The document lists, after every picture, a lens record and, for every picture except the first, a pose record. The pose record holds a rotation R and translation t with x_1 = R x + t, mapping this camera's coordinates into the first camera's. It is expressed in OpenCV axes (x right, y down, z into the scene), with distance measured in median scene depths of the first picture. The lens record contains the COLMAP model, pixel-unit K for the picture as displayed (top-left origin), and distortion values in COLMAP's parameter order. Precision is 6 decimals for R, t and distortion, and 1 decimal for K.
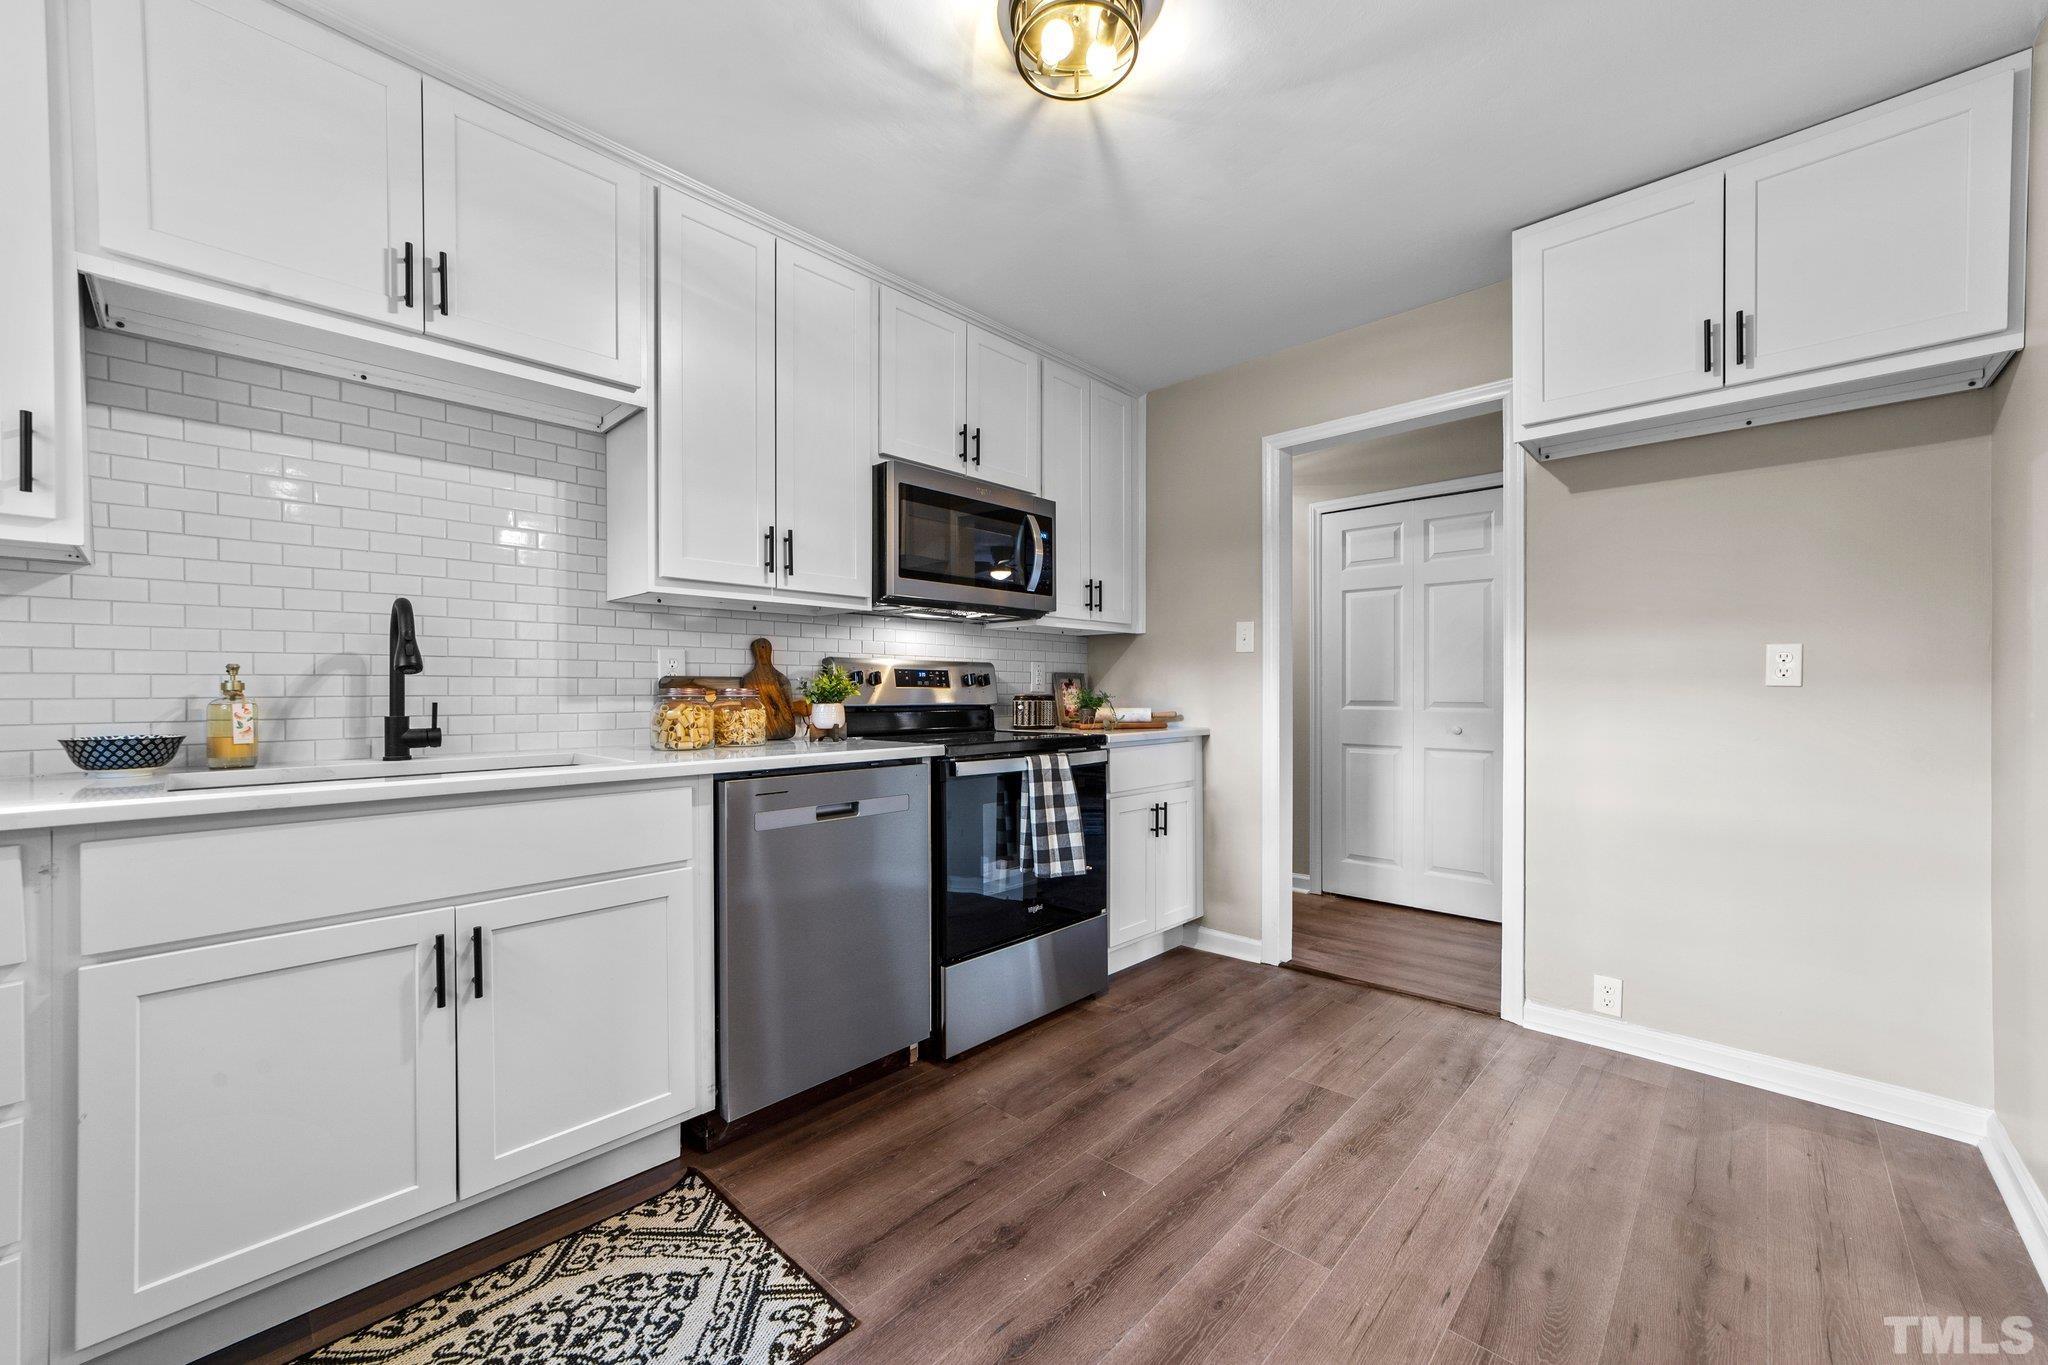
lens RADIAL K [[801.0, 0, 1024.5], [0, 801.0, 701.6], [0, 0, 1]] dist [-0.017416, 0.000157]
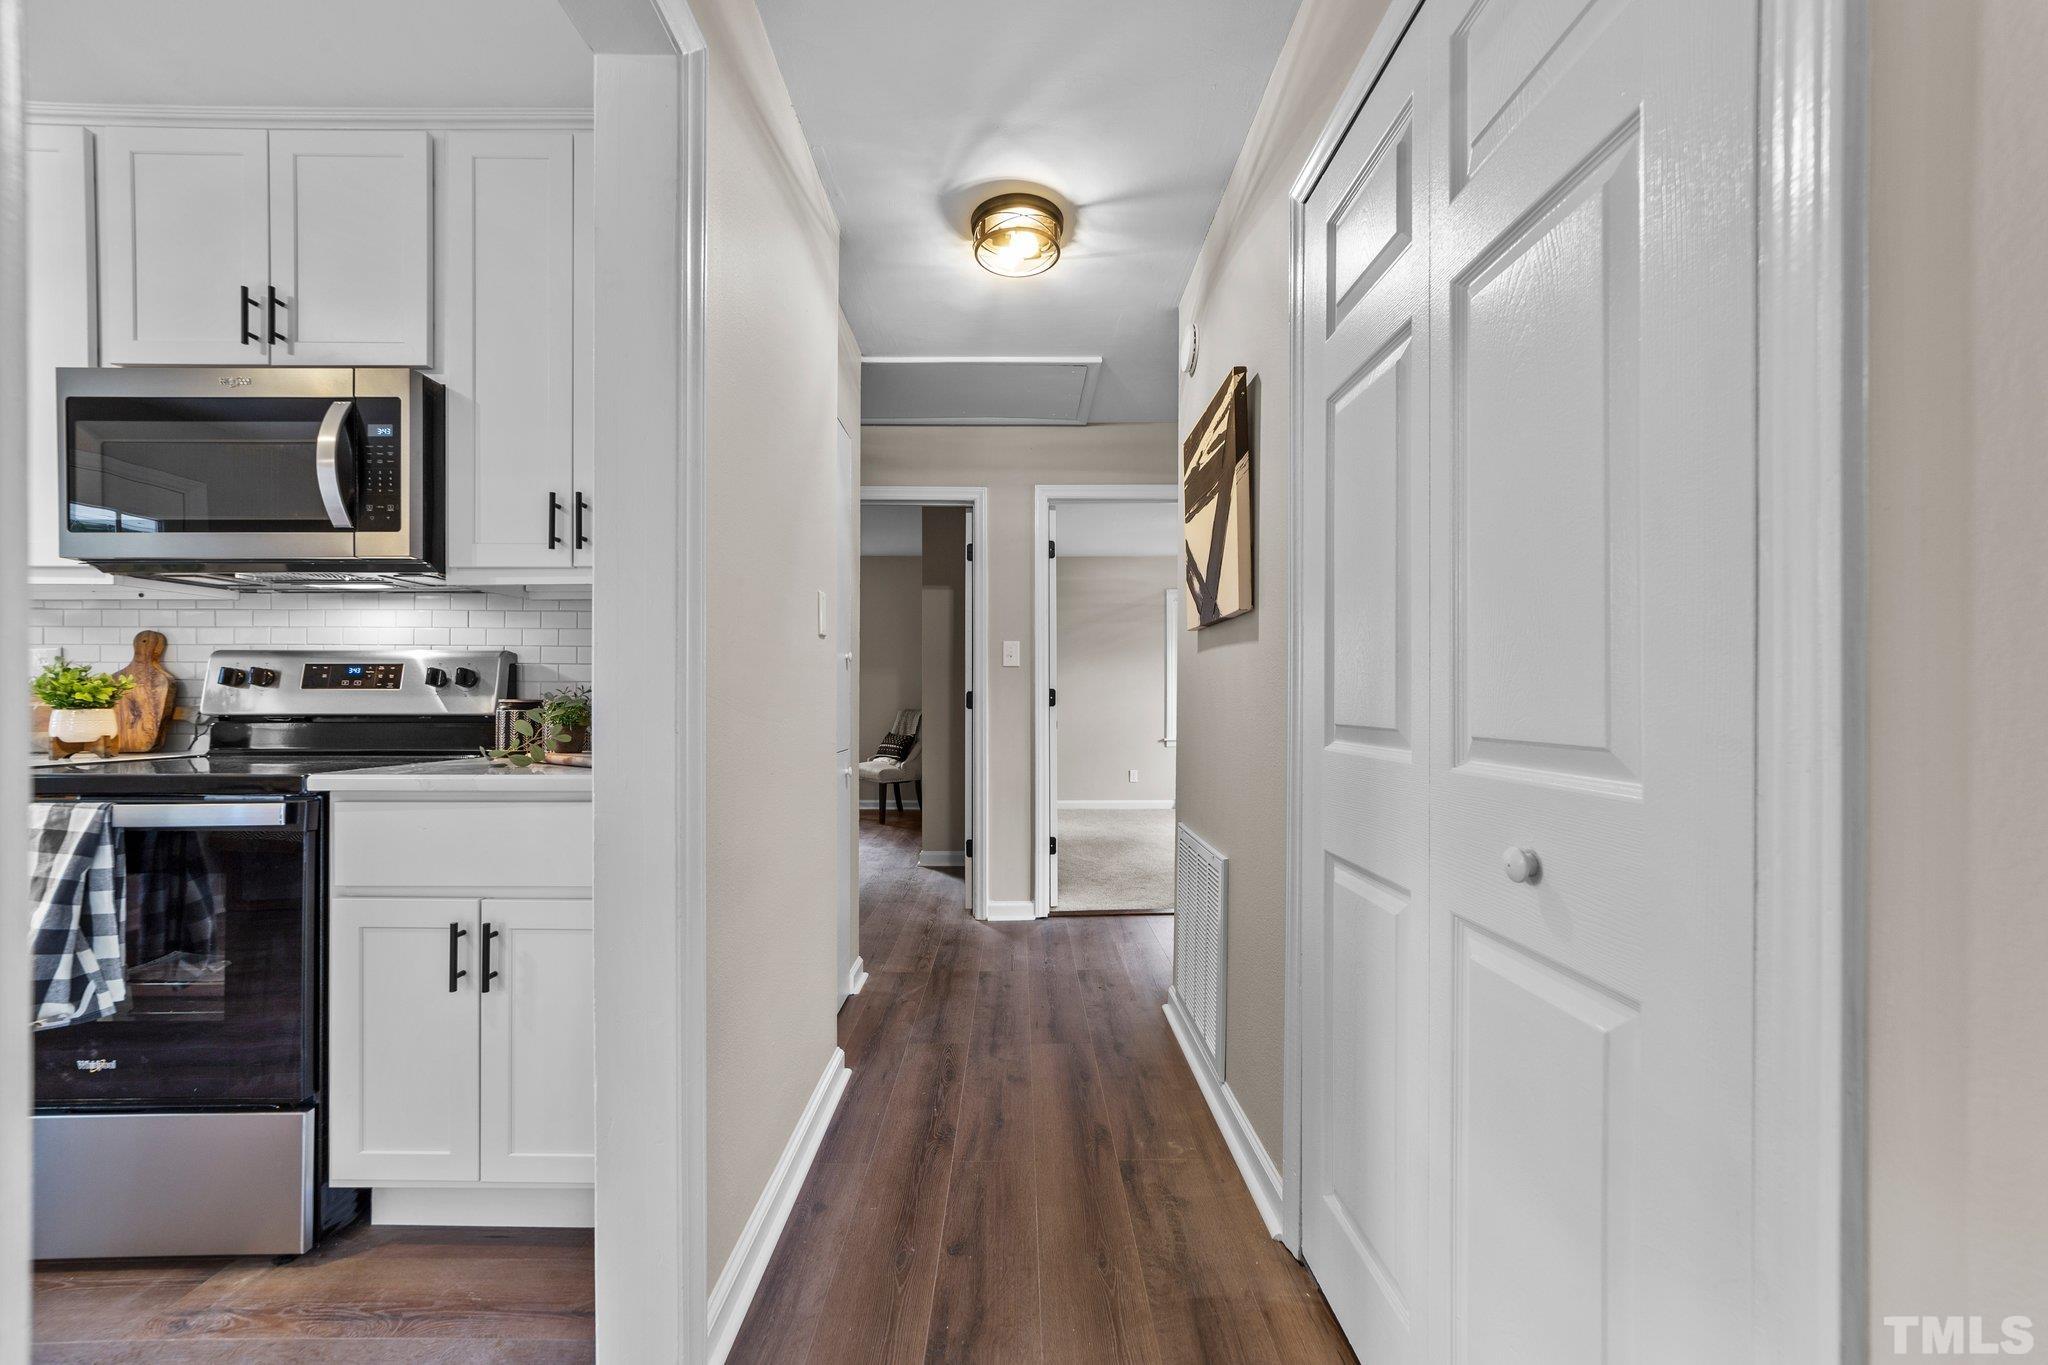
lens RADIAL K [[889.5, 0, 1022.9], [0, 889.5, 689.7], [0, 0, 1]] dist [0.017764, 0.000109]
pose [[0.657050, 0.000877, -0.753846, 0.832365], [-0.010570, 0.999912, -0.008050, -0.017033], [0.753773, 0.013257, 0.657001, 0.921683]]
